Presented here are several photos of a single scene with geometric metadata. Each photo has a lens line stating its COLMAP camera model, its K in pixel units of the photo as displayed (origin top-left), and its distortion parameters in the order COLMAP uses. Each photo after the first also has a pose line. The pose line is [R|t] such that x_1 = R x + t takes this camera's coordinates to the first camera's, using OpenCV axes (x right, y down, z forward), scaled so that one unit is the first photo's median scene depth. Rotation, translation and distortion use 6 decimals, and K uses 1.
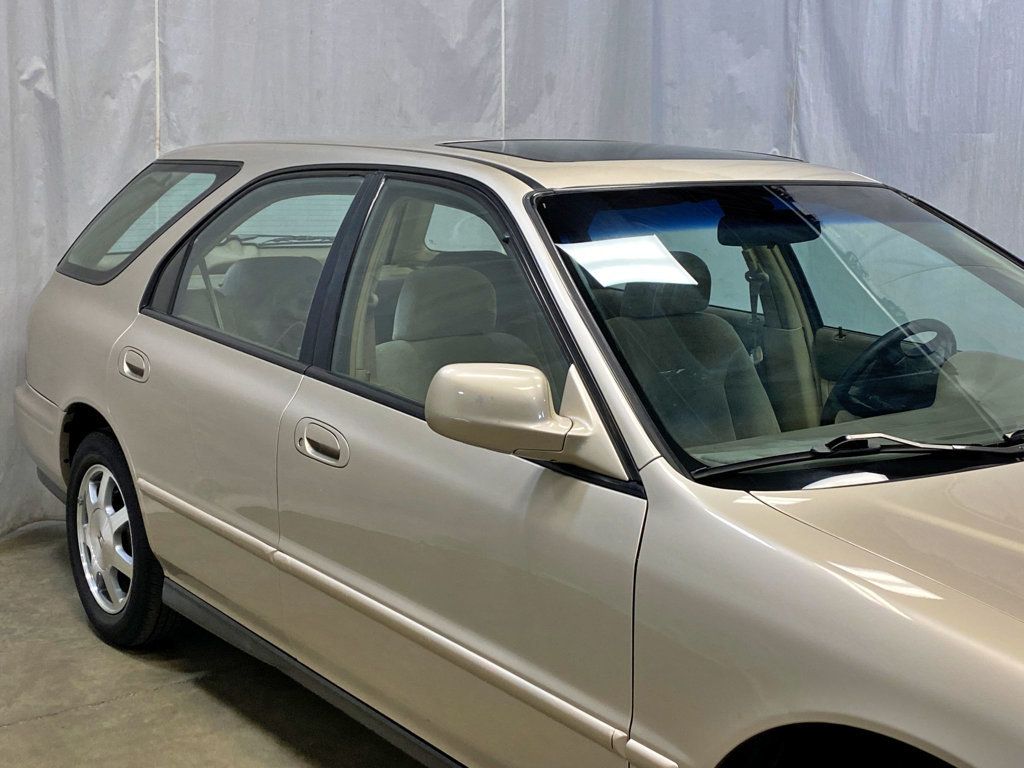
lens RADIAL K [[1447.2, 0, 512.4], [0, 1447.2, 344.4], [0, 0, 1]] dist [0.038145, -0.073071]
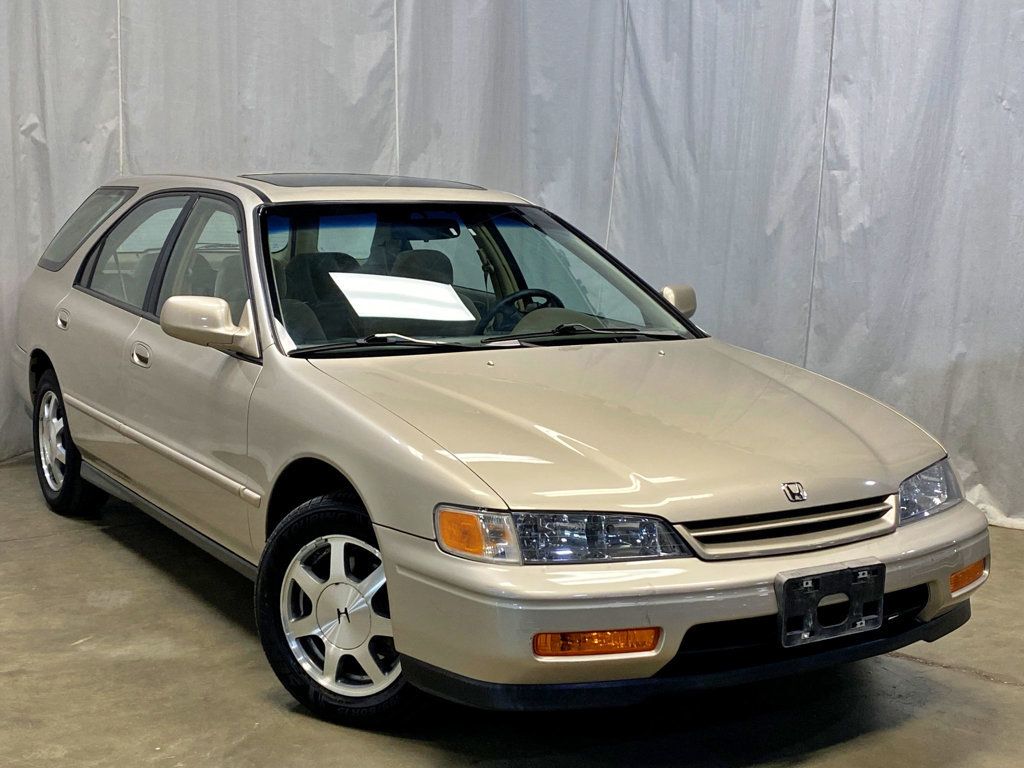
lens RADIAL K [[1493.3, 0, 512.0], [0, 1493.3, 384.0], [0, 0, 1]] dist [-0.029255, 0.032667]
pose [[0.996756, 0.015276, -0.079025, 0.297999], [-0.015353, 0.999882, -0.000367, 0.066577], [0.079010, 0.001579, 0.996873, -0.469095]]
